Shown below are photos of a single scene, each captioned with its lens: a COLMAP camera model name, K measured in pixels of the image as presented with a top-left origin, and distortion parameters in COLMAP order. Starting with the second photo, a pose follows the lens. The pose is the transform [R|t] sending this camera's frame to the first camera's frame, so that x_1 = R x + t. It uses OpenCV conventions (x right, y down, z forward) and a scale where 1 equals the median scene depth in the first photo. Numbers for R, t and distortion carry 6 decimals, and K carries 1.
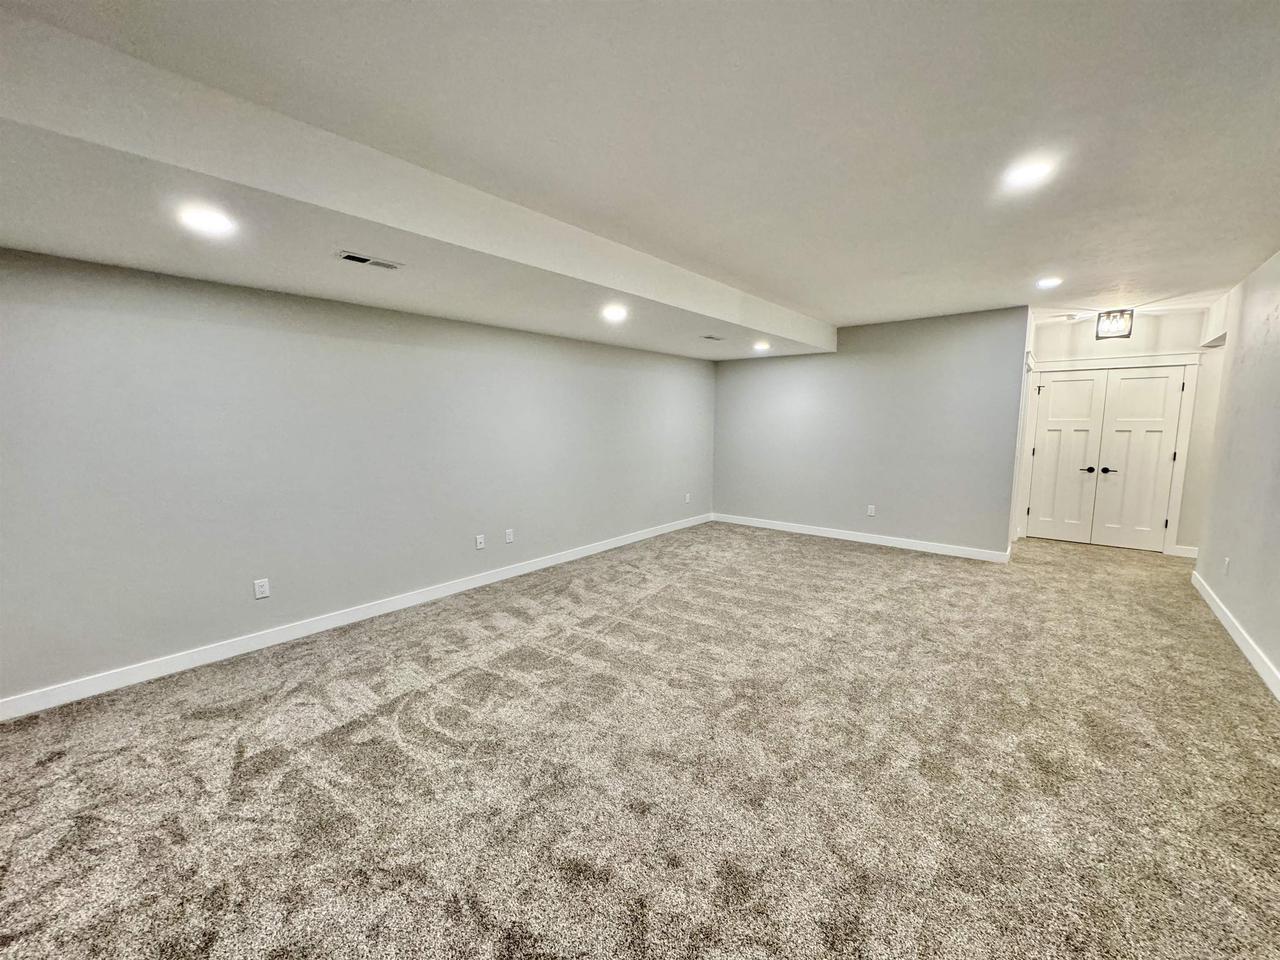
lens RADIAL K [[507.8, 0, 640.0], [0, 507.8, 480.0], [0, 0, 1]] dist [-0.001253, -0.000138]
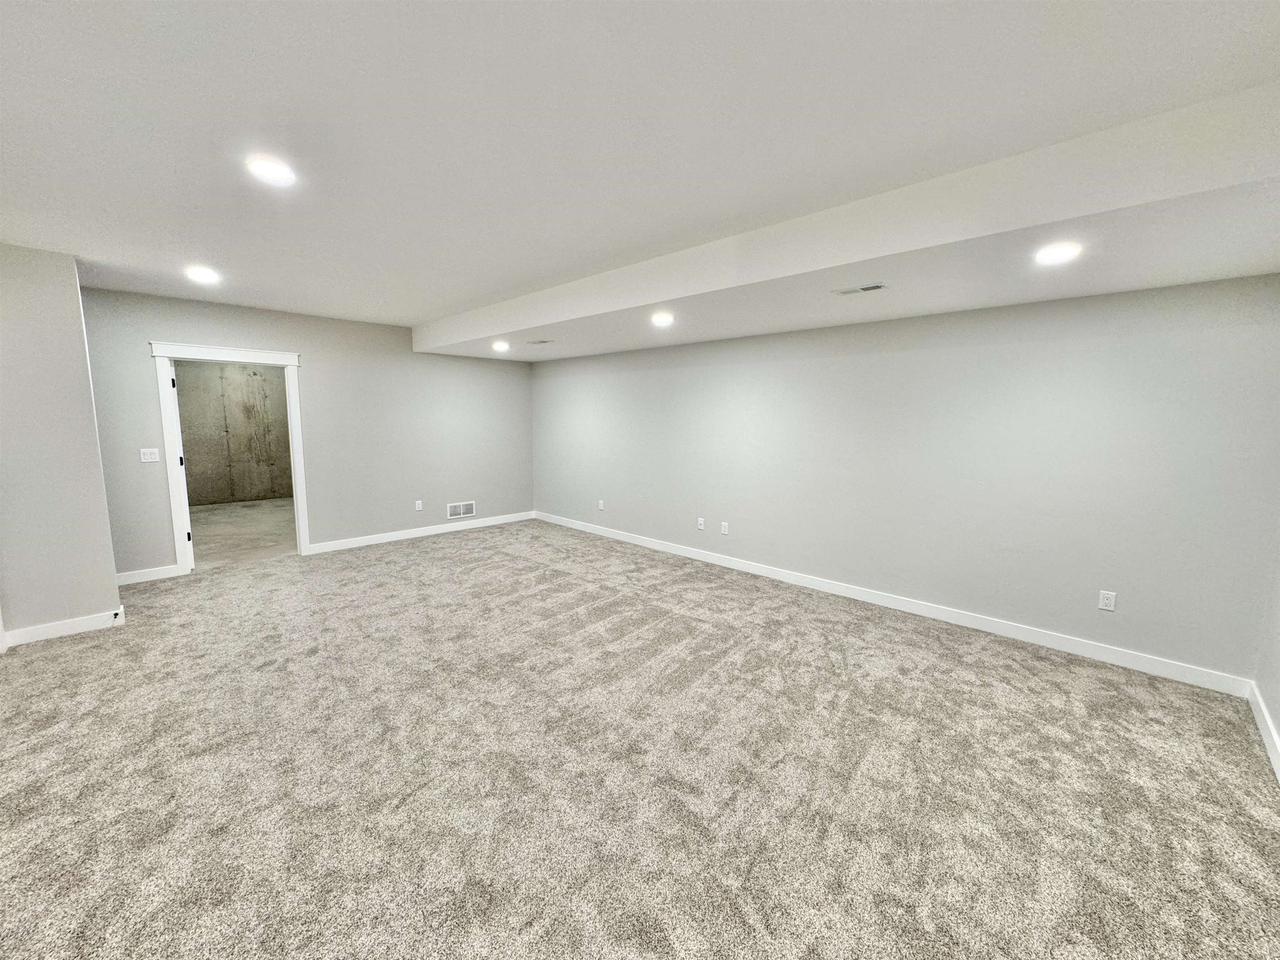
lens RADIAL K [[507.8, 0, 640.0], [0, 507.8, 480.0], [0, 0, 1]] dist [-0.001253, -0.000138]
pose [[-0.066551, 0.136303, -0.988429, 1.058973], [-0.119424, 0.982416, 0.143515, -0.166785], [0.990610, 0.127593, -0.049103, 1.076398]]
